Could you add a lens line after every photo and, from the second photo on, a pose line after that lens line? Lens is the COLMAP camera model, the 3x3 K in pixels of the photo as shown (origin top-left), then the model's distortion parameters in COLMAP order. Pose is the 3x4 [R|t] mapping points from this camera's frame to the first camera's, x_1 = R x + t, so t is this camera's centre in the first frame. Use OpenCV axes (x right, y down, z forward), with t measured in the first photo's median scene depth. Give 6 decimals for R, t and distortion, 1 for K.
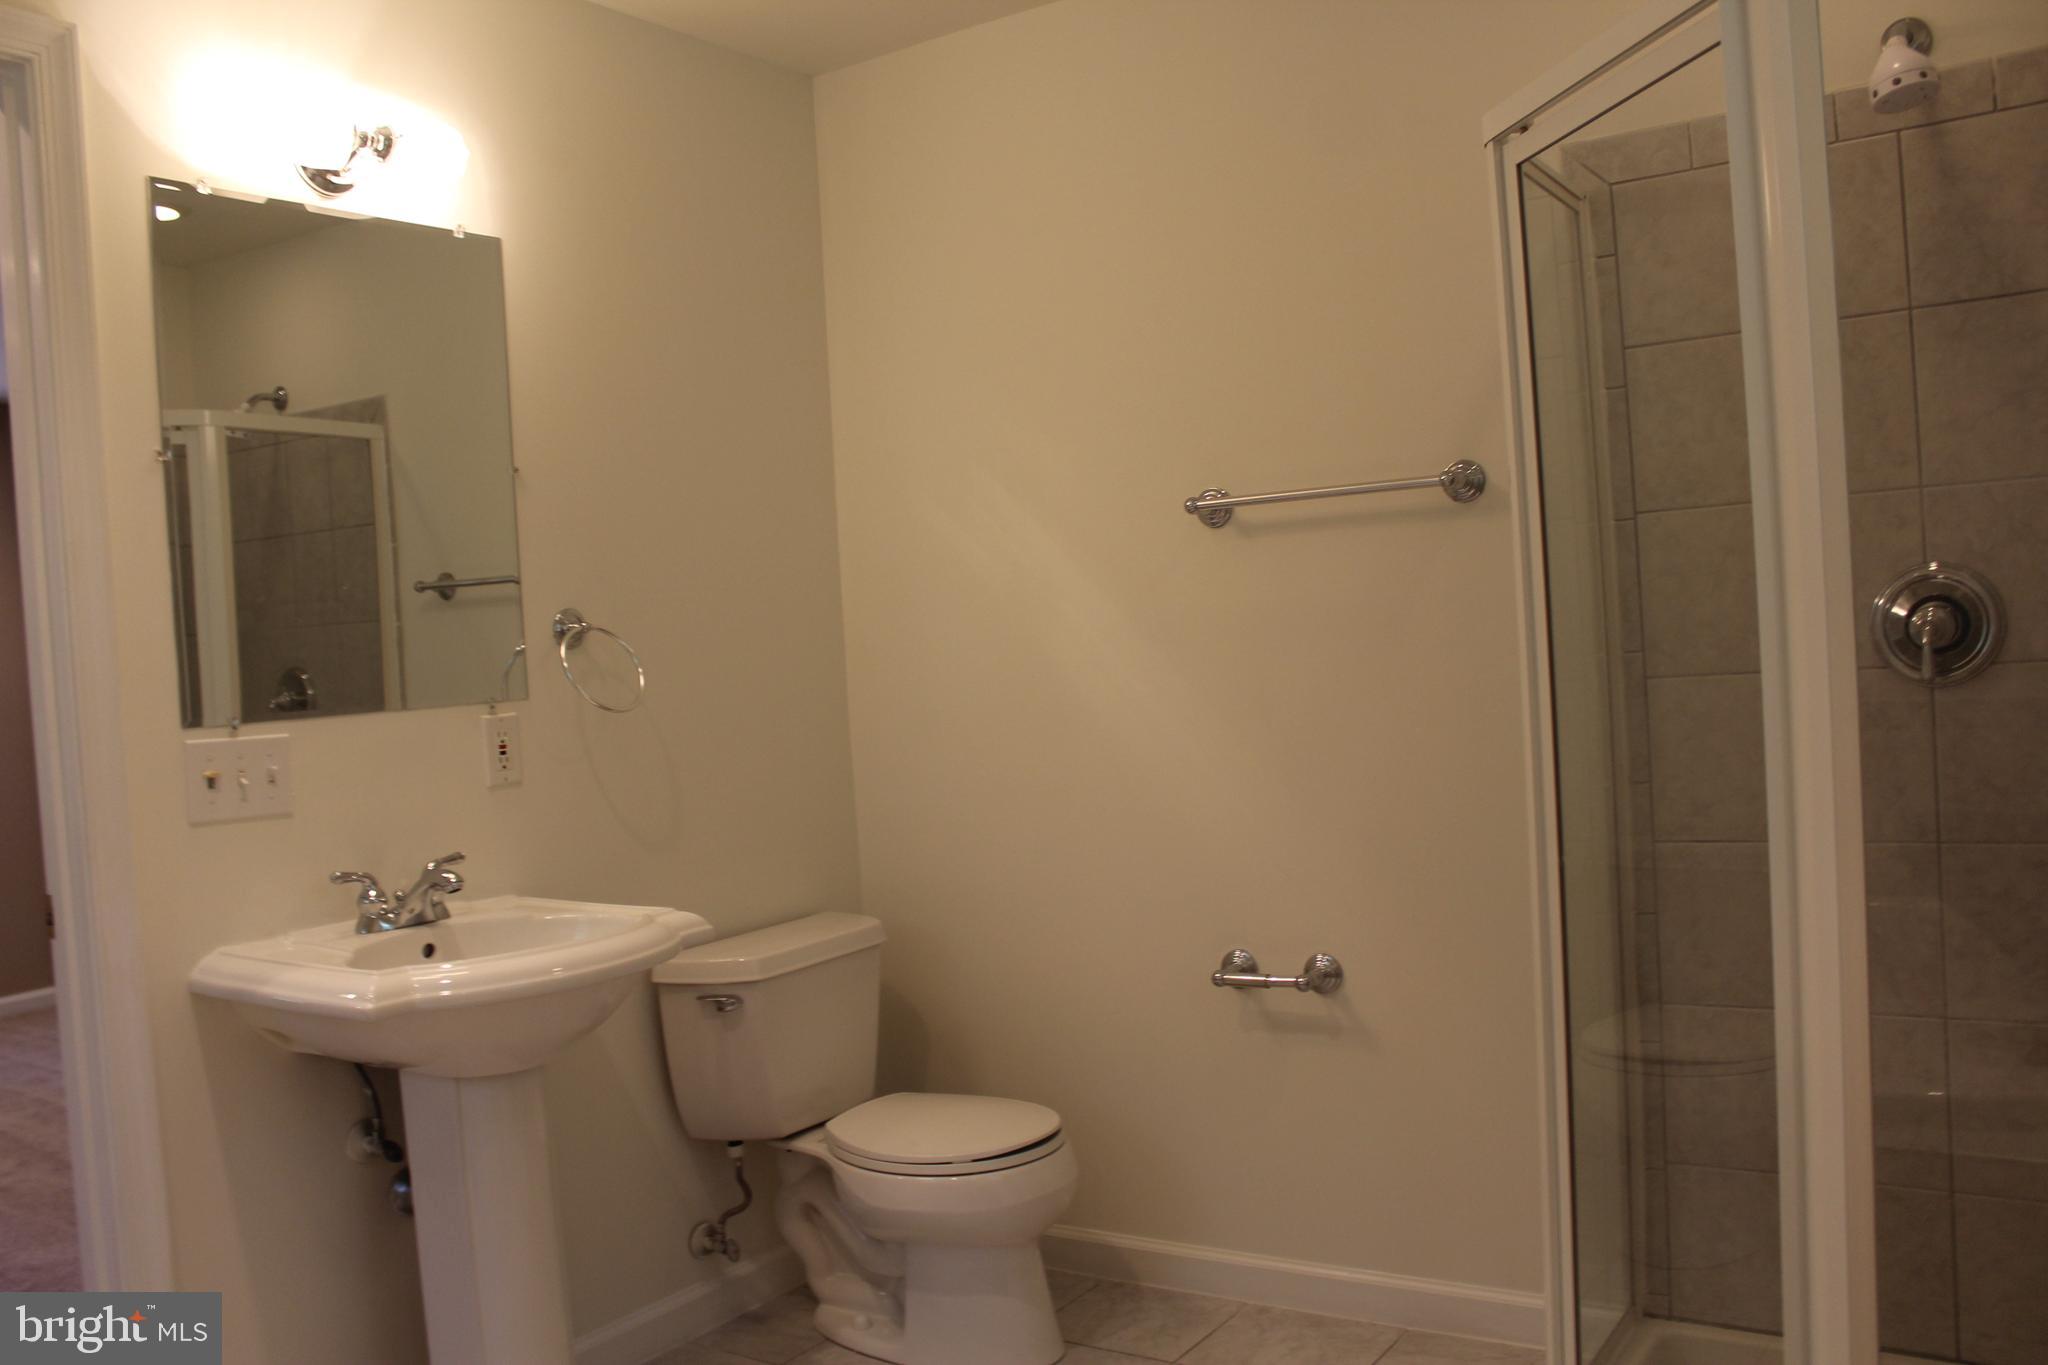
lens RADIAL K [[1703.5, 0, 1012.6], [0, 1703.5, 688.8], [0, 0, 1]] dist [-0.168080, 0.149097]
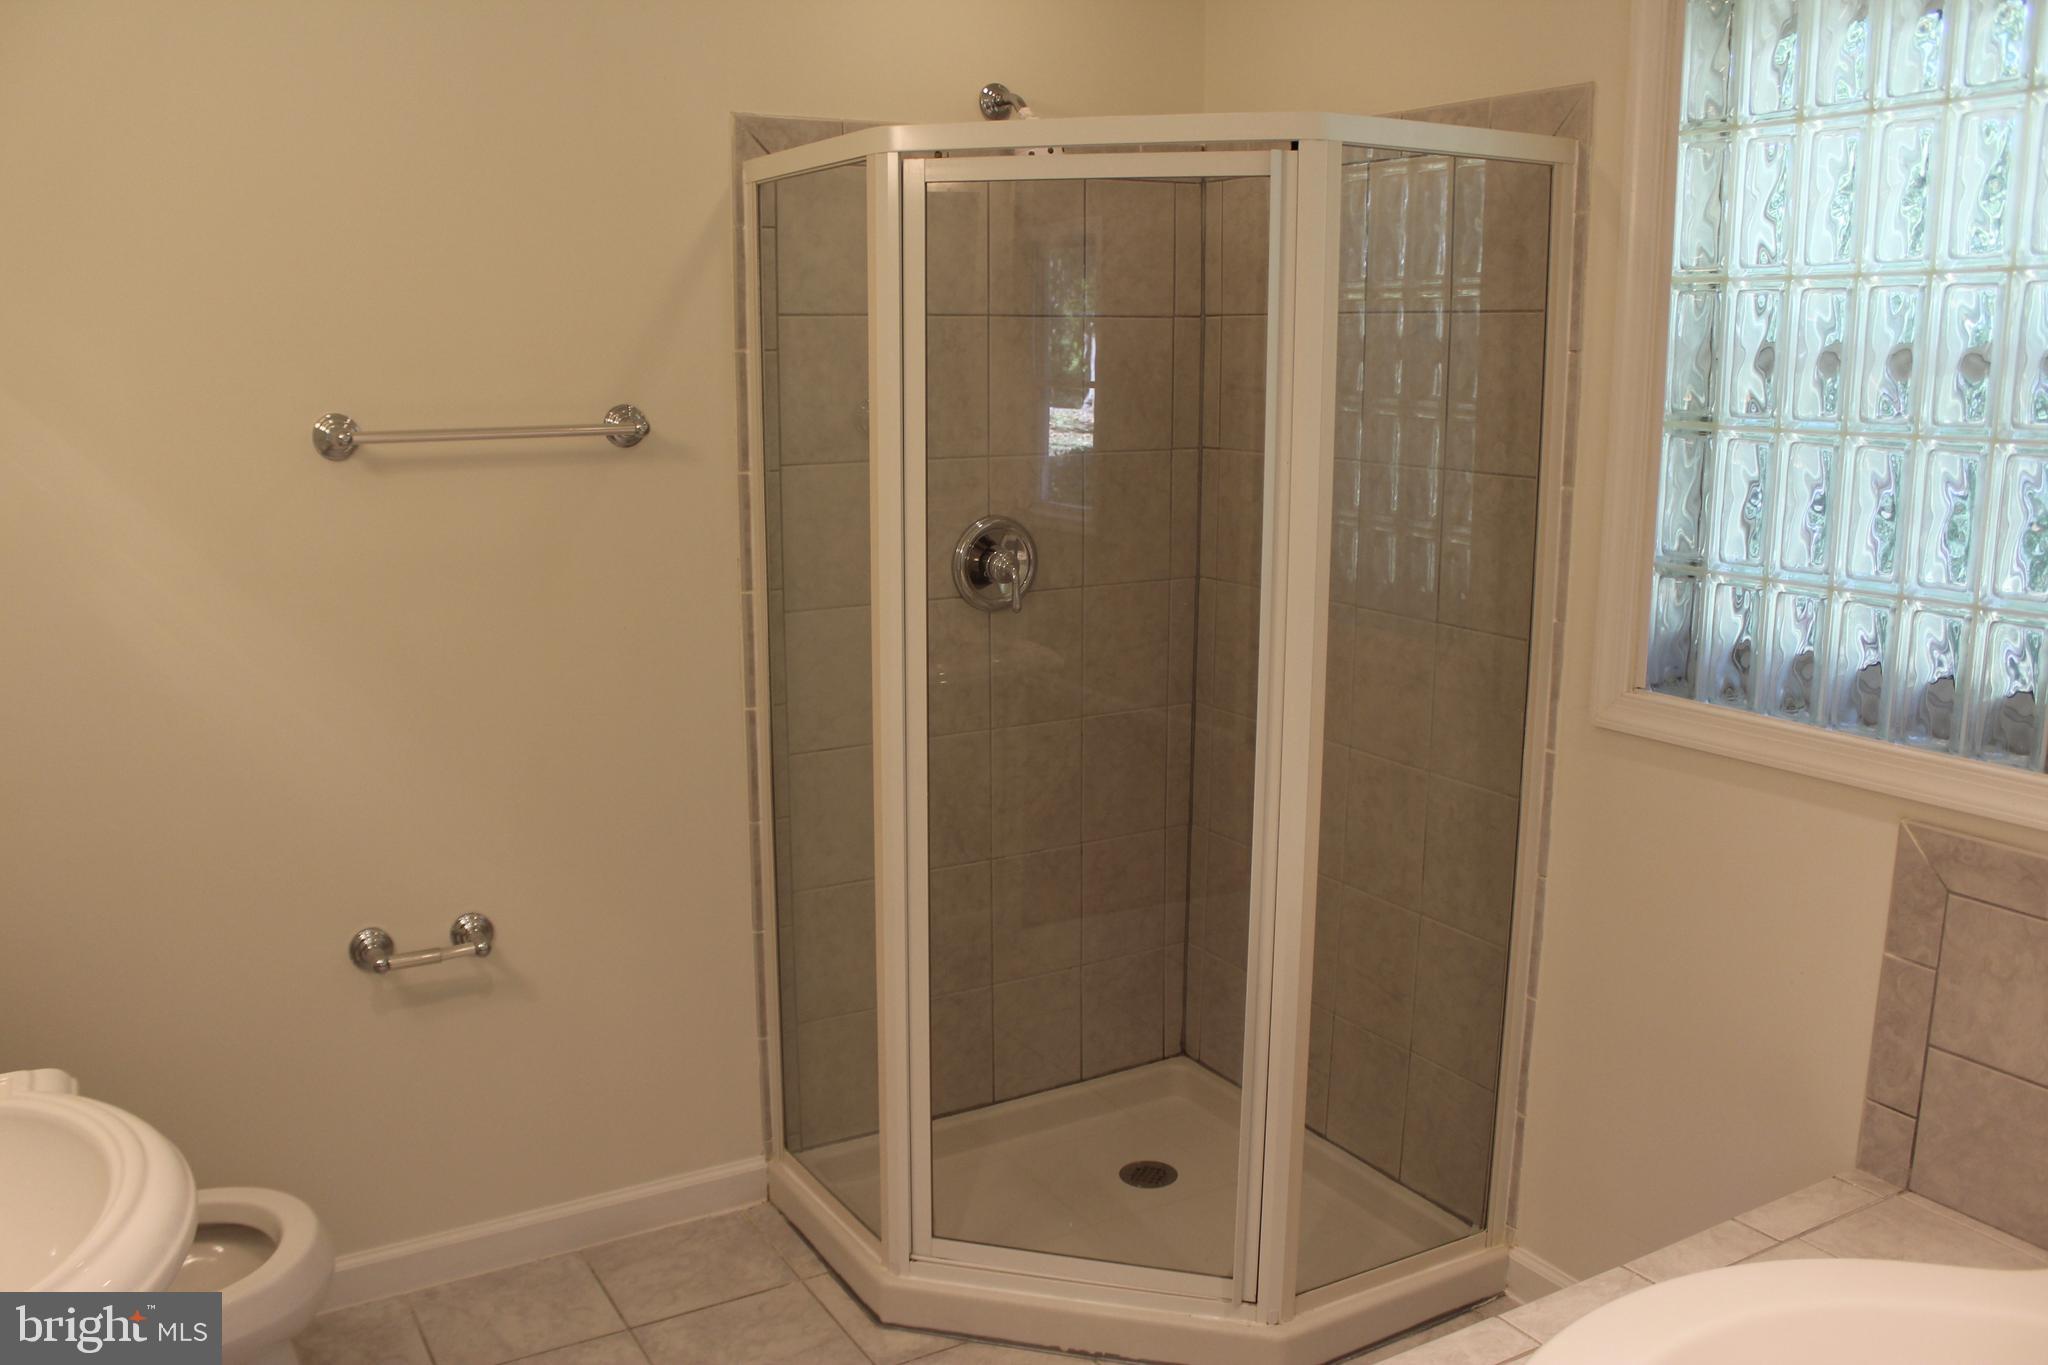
lens RADIAL K [[1703.5, 0, 1012.6], [0, 1703.5, 688.8], [0, 0, 1]] dist [-0.168080, 0.149097]
pose [[0.424930, -0.116278, 0.897727, -0.555345], [-0.003996, 0.991465, 0.130311, -0.099452], [-0.905217, -0.058961, 0.420839, 0.354659]]
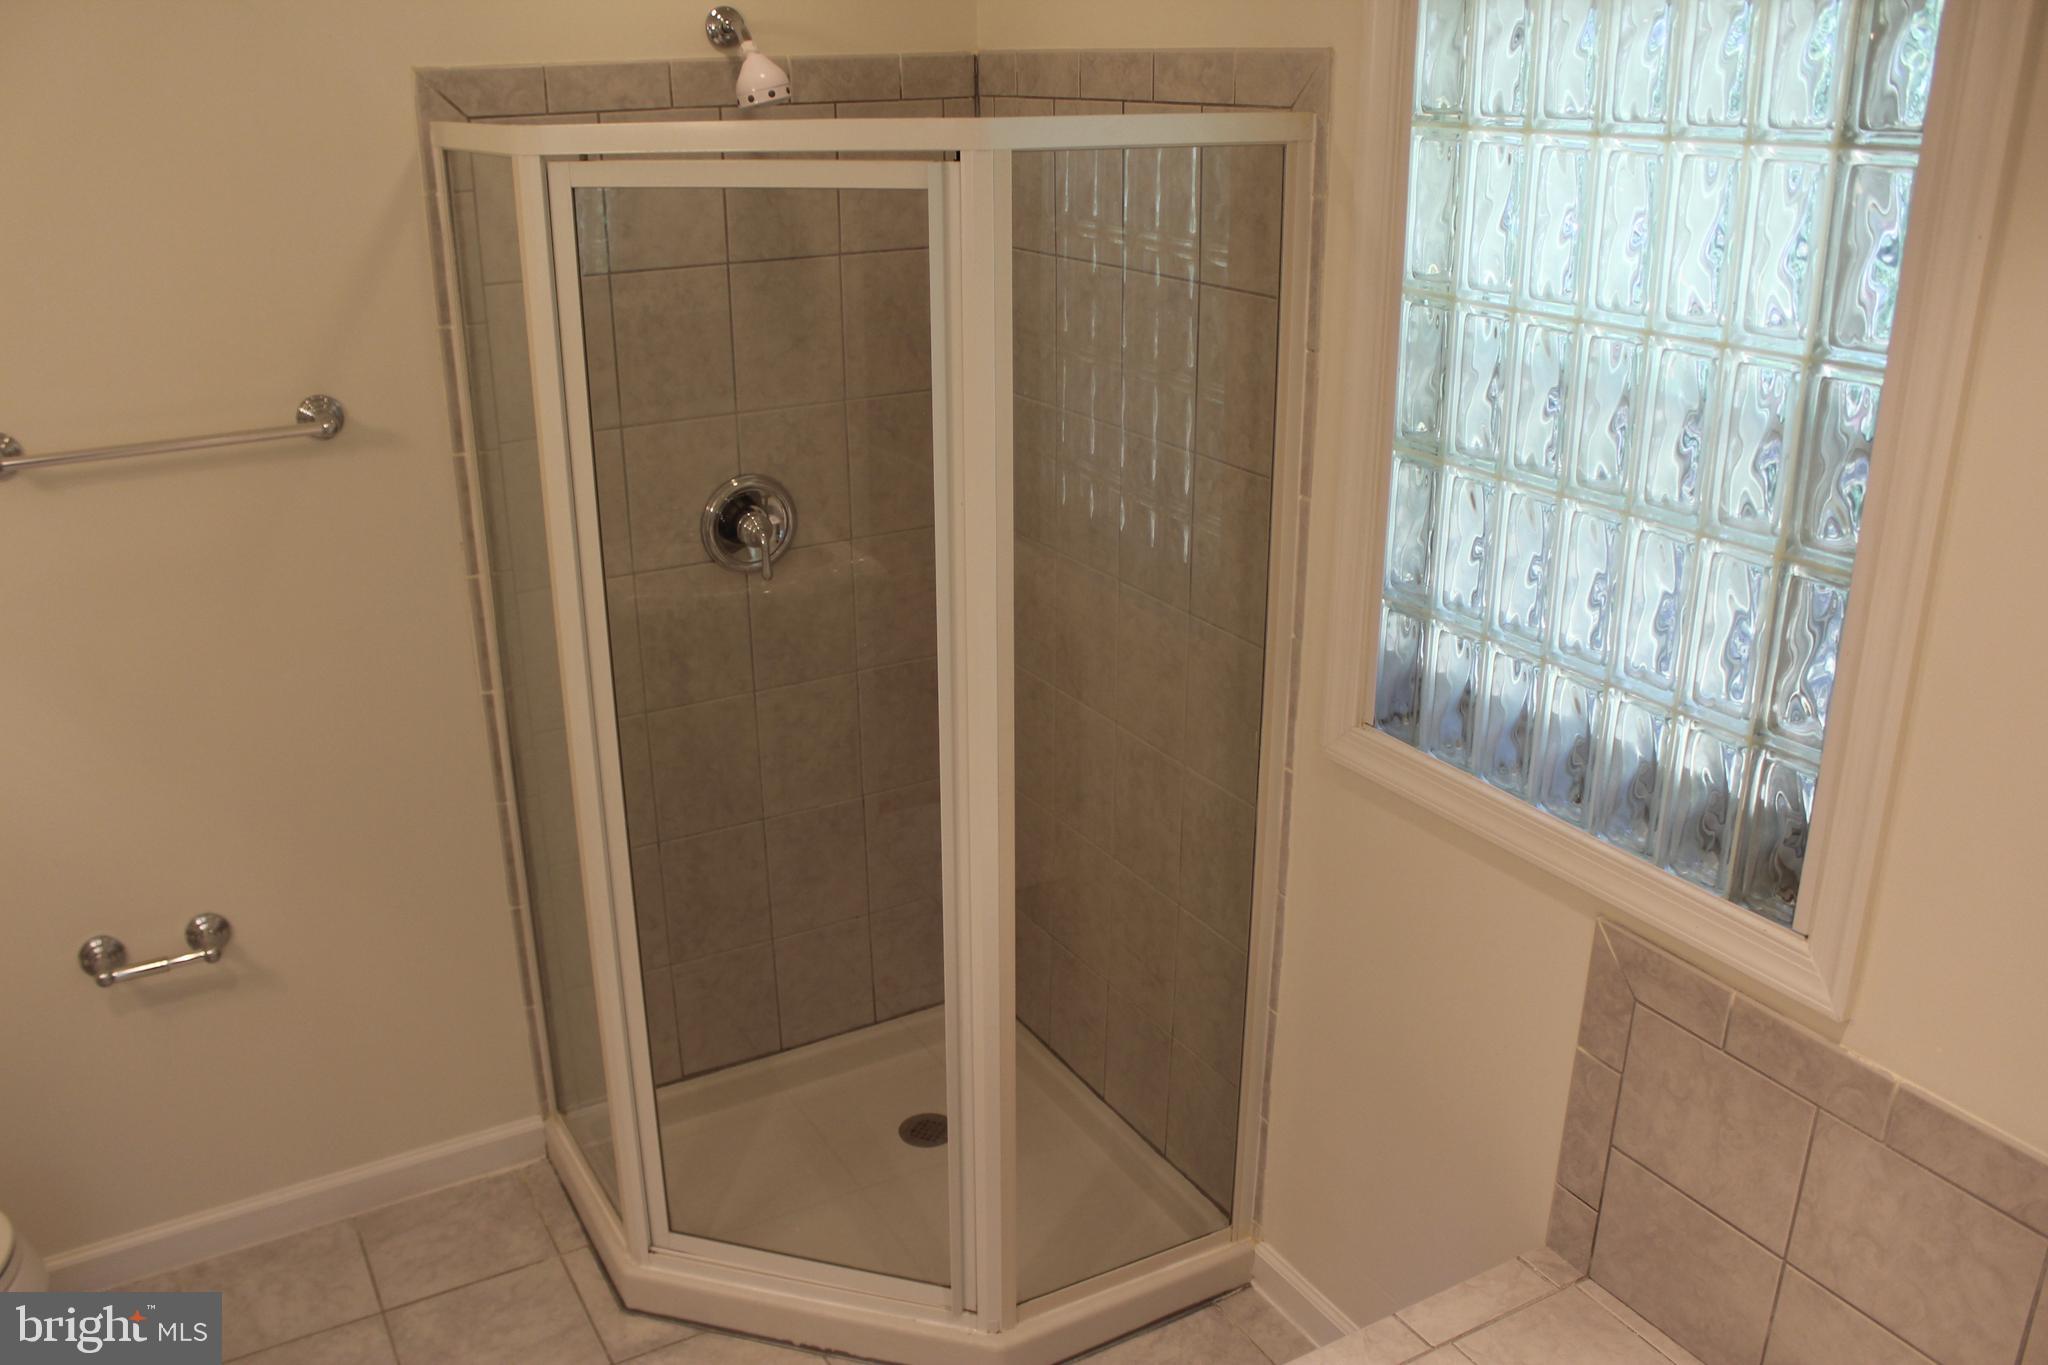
lens RADIAL K [[1703.5, 0, 1012.6], [0, 1703.5, 688.8], [0, 0, 1]] dist [-0.168080, 0.149097]
pose [[0.437401, -0.261811, 0.860311, -0.406326], [0.002611, 0.957047, 0.289922, -0.246777], [-0.899263, -0.124566, 0.419297, 0.234278]]
